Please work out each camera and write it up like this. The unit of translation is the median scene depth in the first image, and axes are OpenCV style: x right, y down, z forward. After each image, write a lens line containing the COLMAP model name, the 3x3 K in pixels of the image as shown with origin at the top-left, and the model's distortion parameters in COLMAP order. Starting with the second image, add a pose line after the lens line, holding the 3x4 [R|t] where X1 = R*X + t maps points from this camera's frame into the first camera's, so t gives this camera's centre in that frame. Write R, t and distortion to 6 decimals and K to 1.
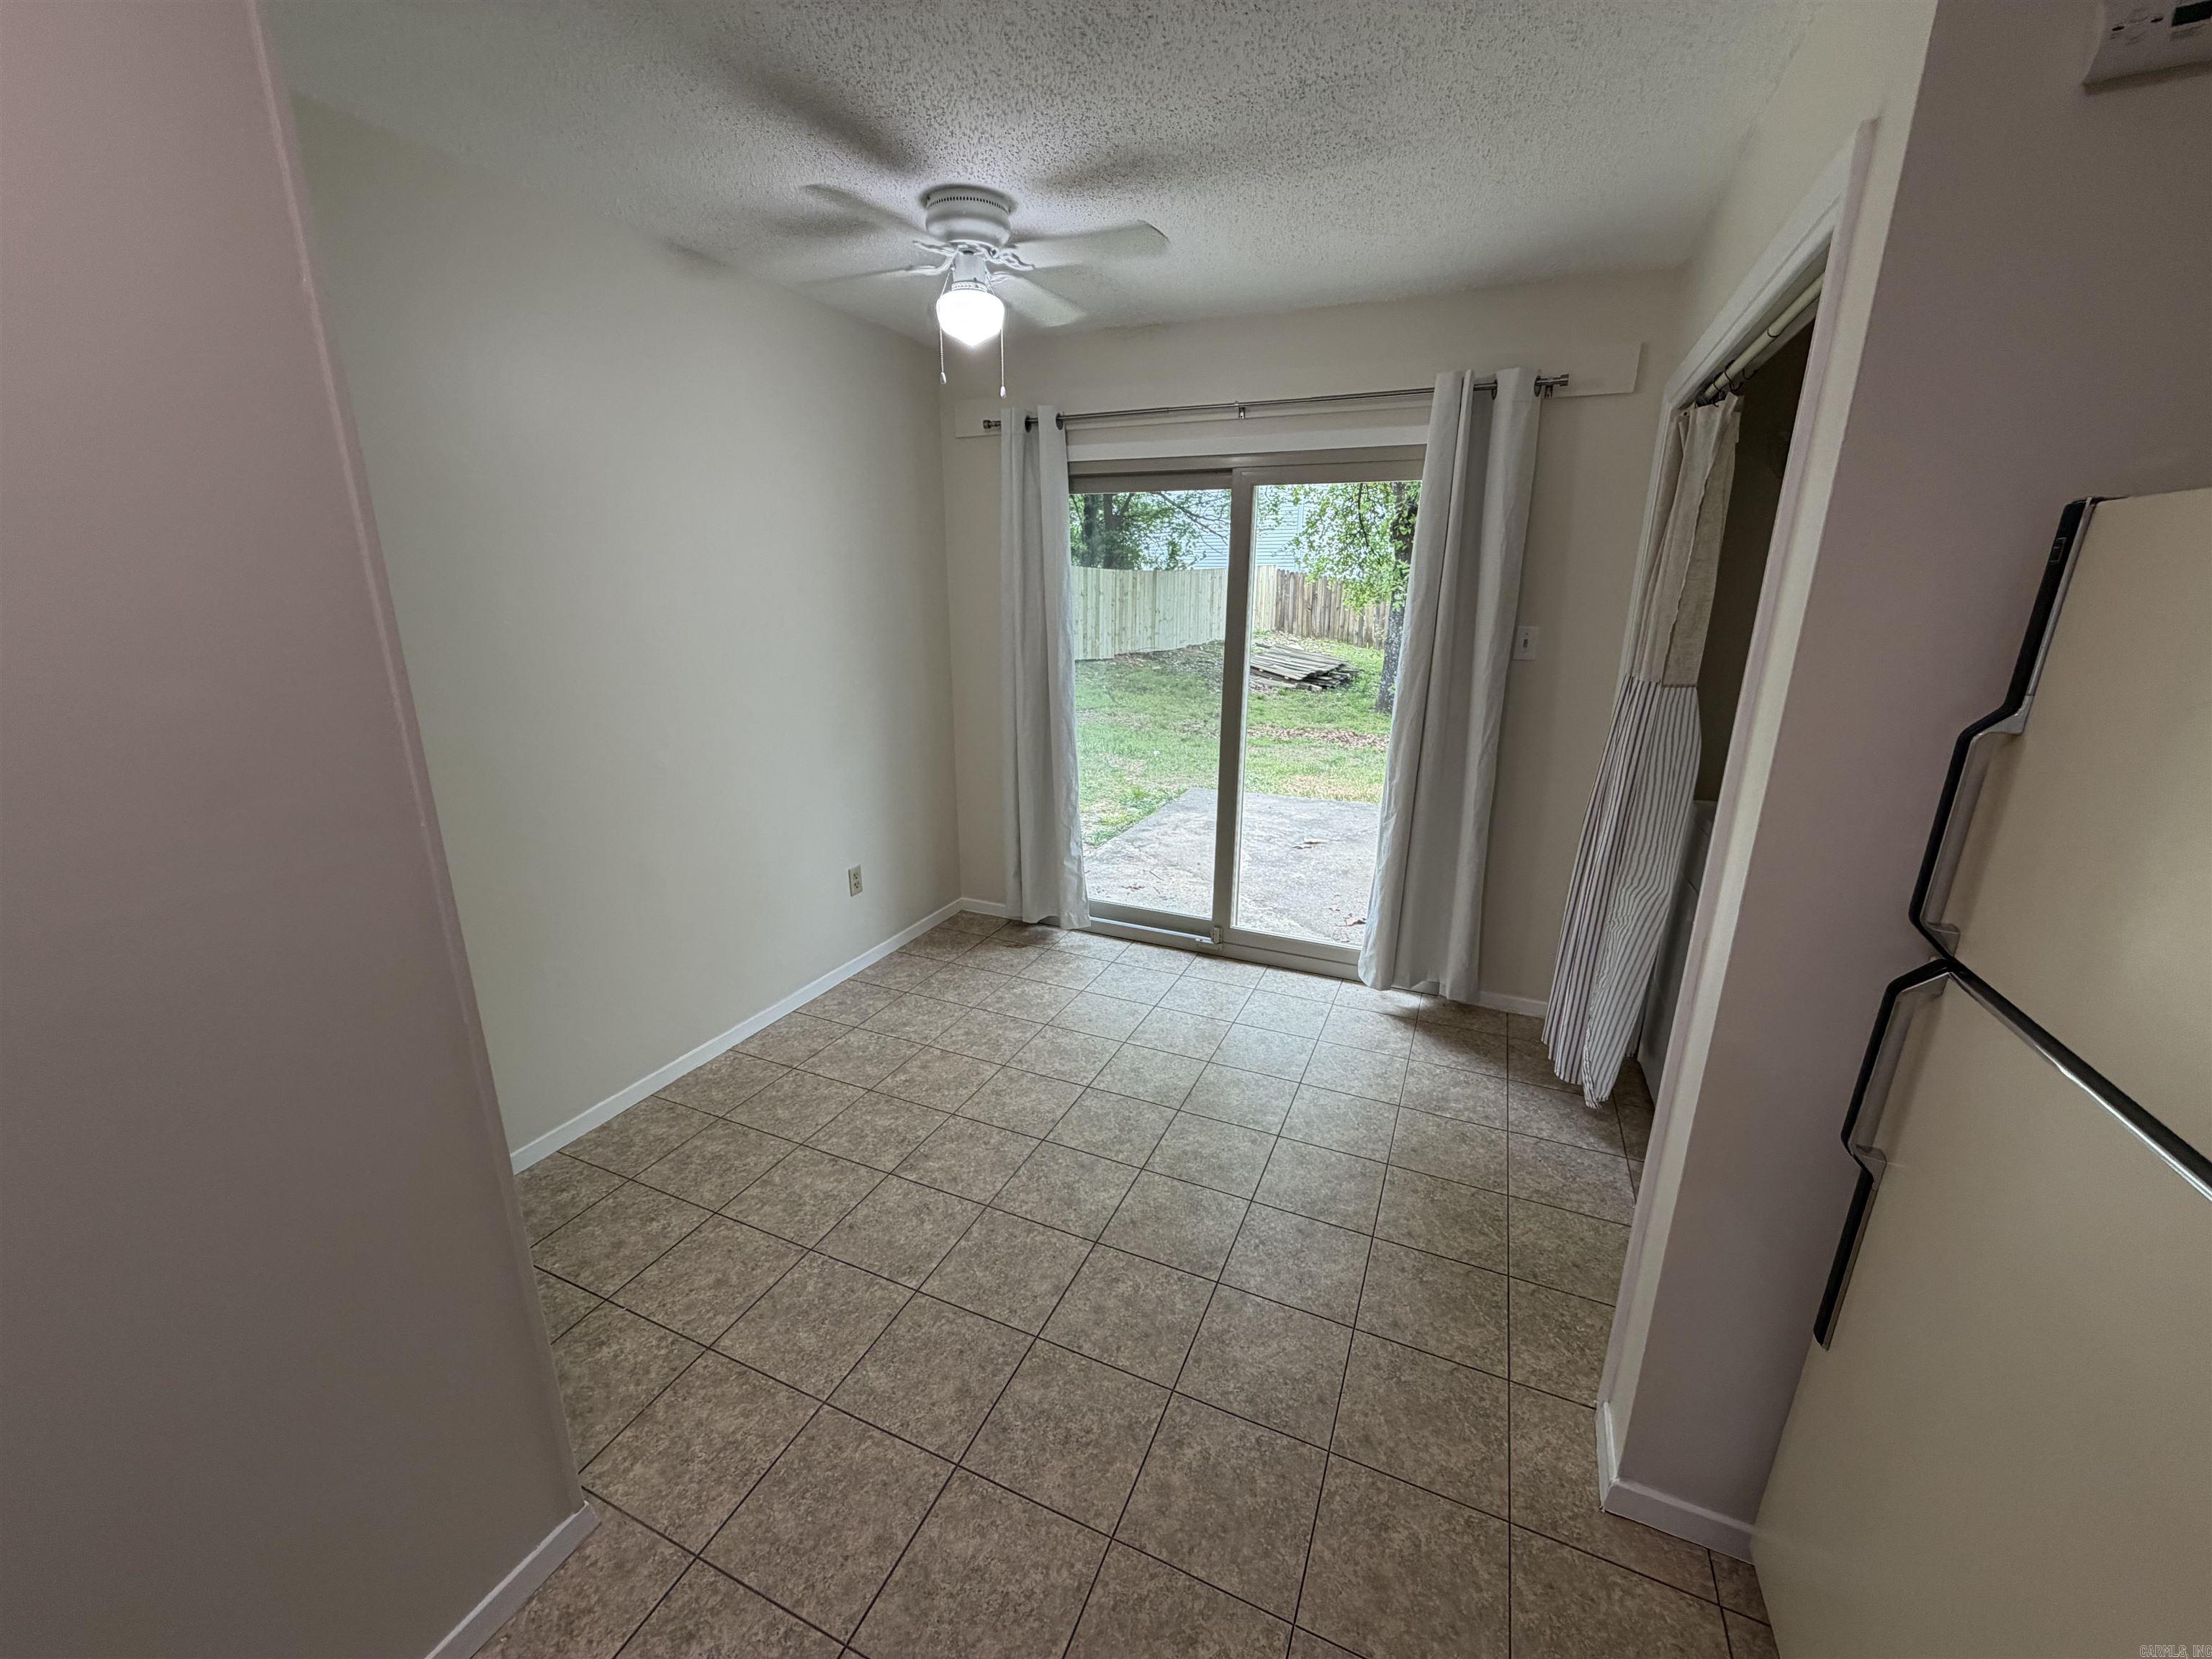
lens RADIAL K [[881.9, 0, 1103.7], [0, 881.9, 838.1], [0, 0, 1]] dist [0.004027, -0.000102]
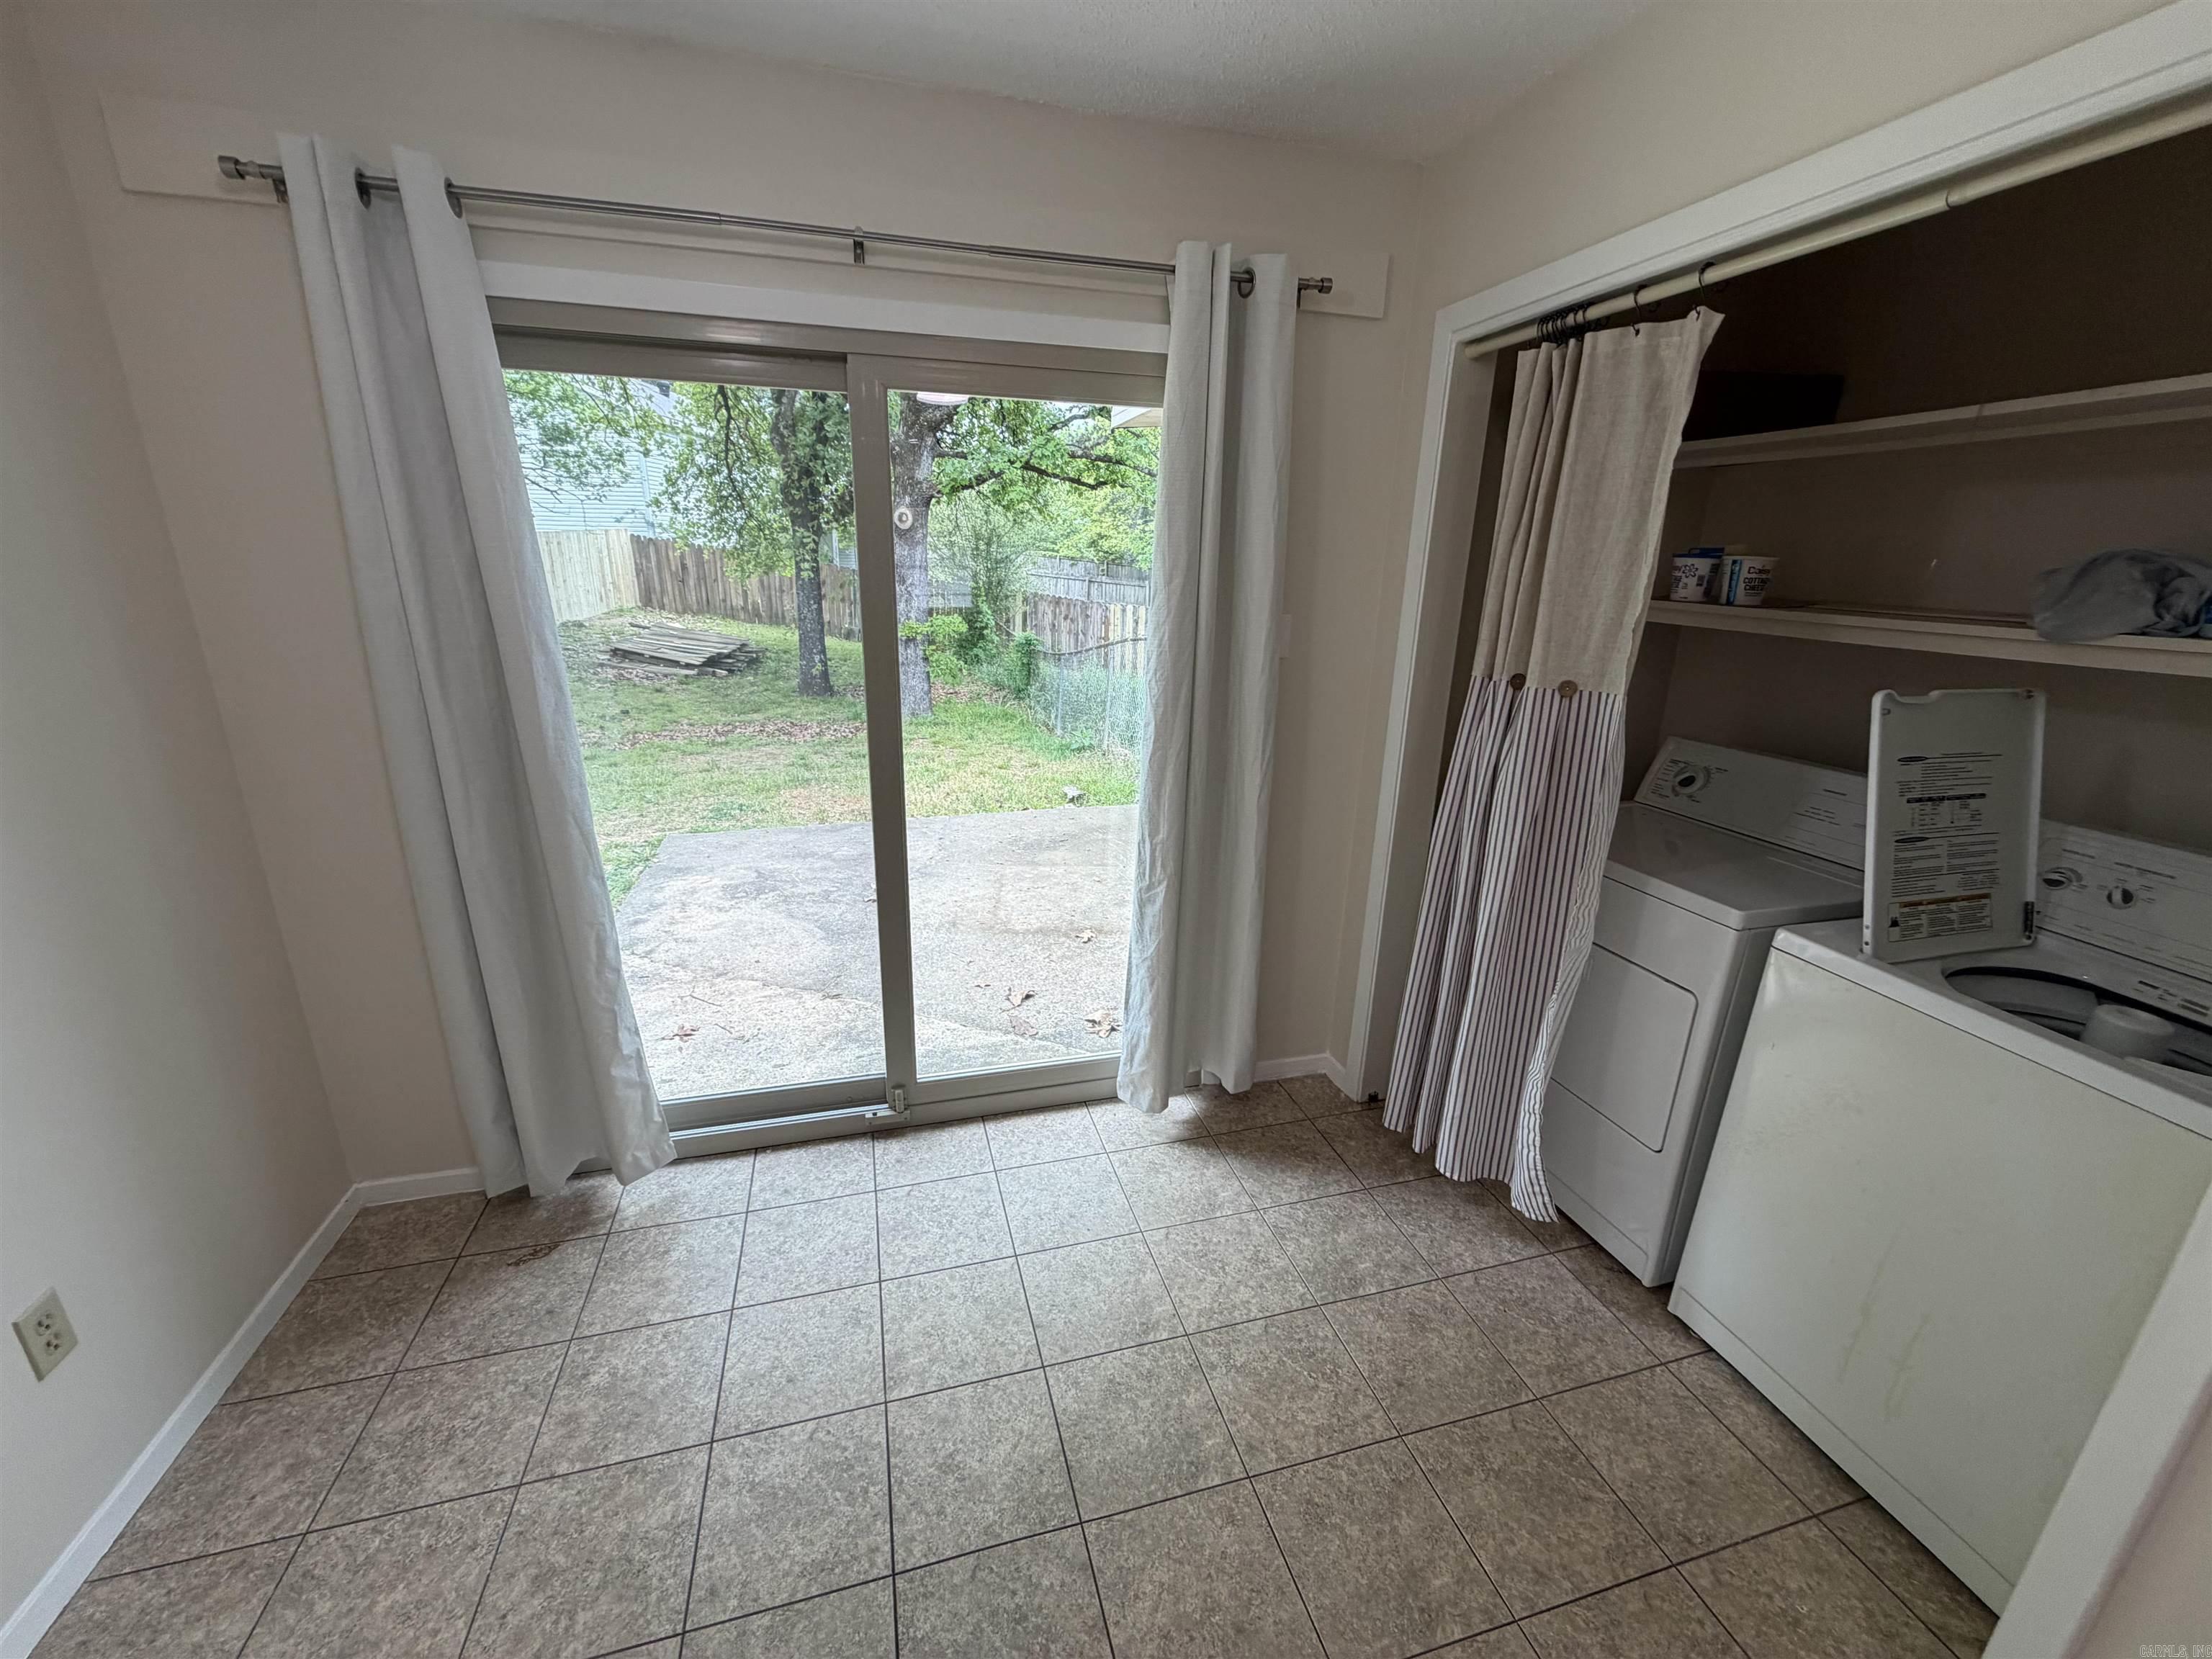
lens RADIAL K [[881.9, 0, 1102.6], [0, 881.9, 831.2], [0, 0, 1]] dist [0.004027, -0.000102]
pose [[0.773850, -0.179664, 0.607353, -0.113314], [0.164788, 0.983012, 0.080827, -0.110233], [-0.611557, 0.037537, 0.790310, 0.381258]]
